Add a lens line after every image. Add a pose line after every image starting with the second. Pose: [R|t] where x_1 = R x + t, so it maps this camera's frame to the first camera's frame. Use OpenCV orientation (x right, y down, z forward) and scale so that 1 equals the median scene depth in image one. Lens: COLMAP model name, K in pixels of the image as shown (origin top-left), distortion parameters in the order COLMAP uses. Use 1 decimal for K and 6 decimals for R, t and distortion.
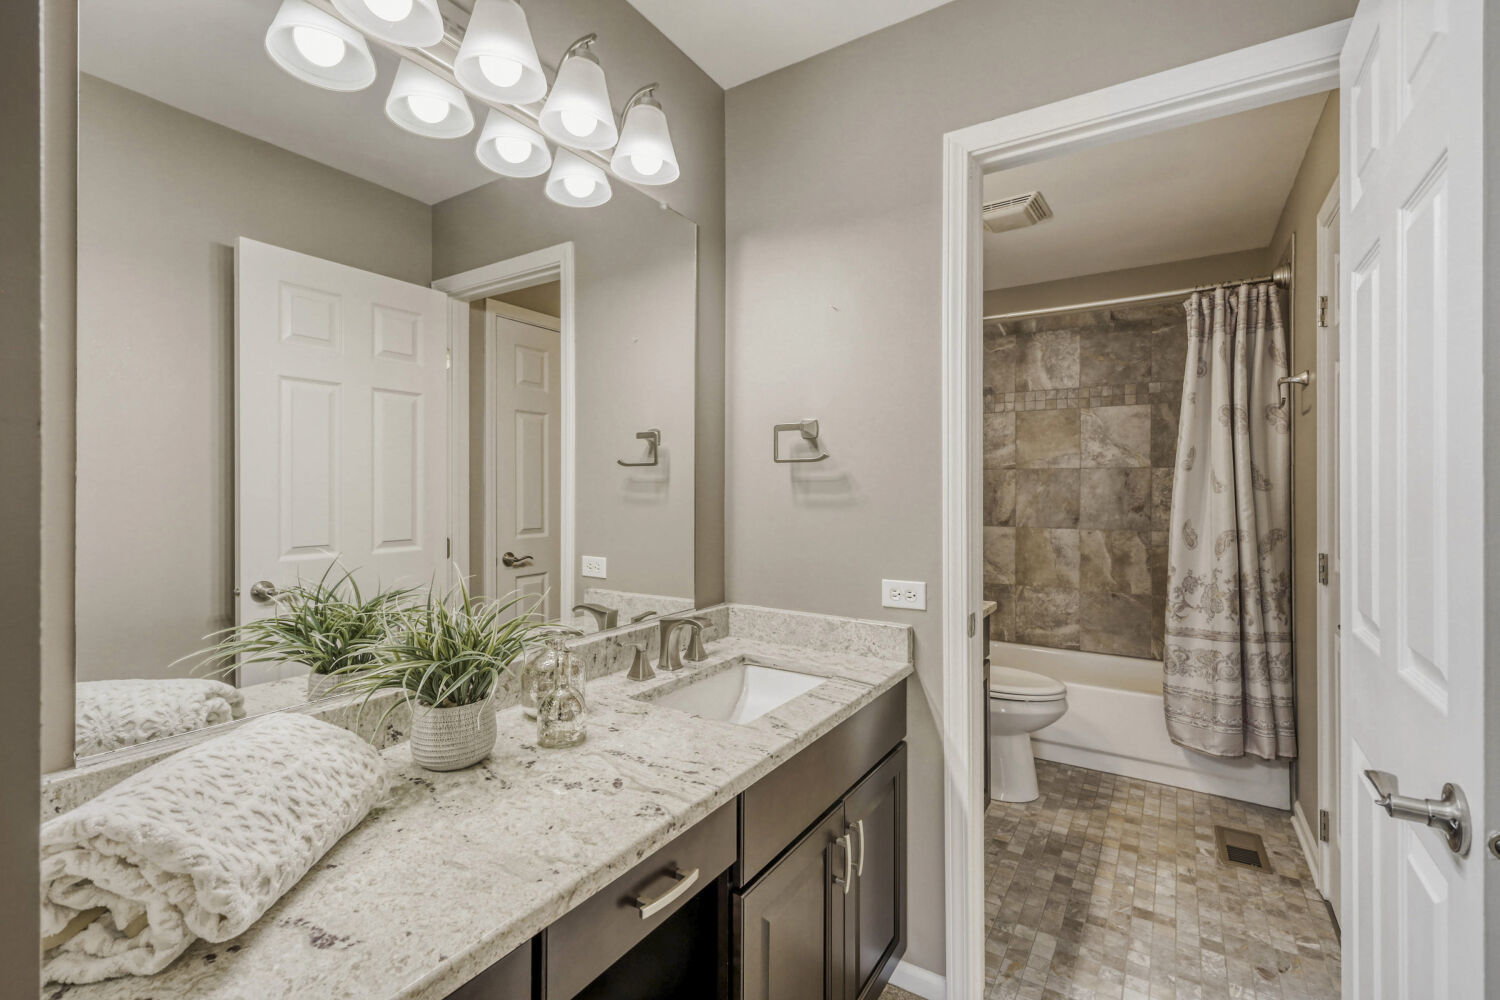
lens RADIAL K [[662.1, 0, 756.2], [0, 662.1, 487.6], [0, 0, 1]] dist [0.010285, -0.001780]
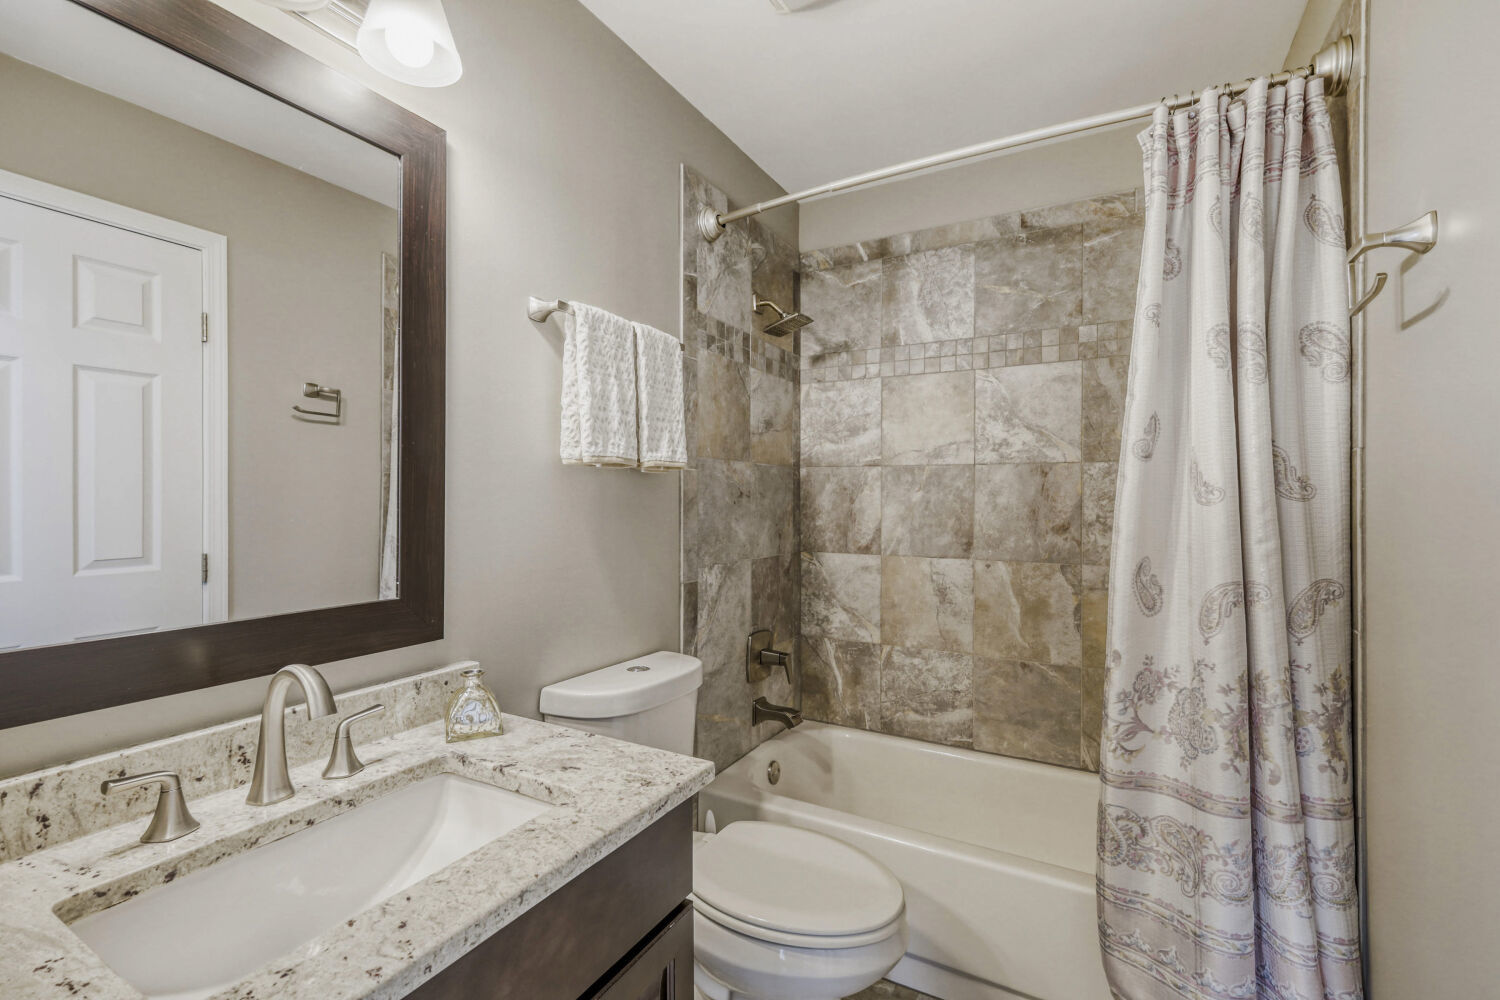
lens RADIAL K [[662.1, 0, 743.9], [0, 662.1, 503.6], [0, 0, 1]] dist [0.010285, -0.001780]
pose [[0.998694, -0.004848, 0.050866, 0.245131], [0.004130, 0.999890, 0.014215, -0.001102], [-0.050929, -0.013986, 0.998604, 0.392162]]
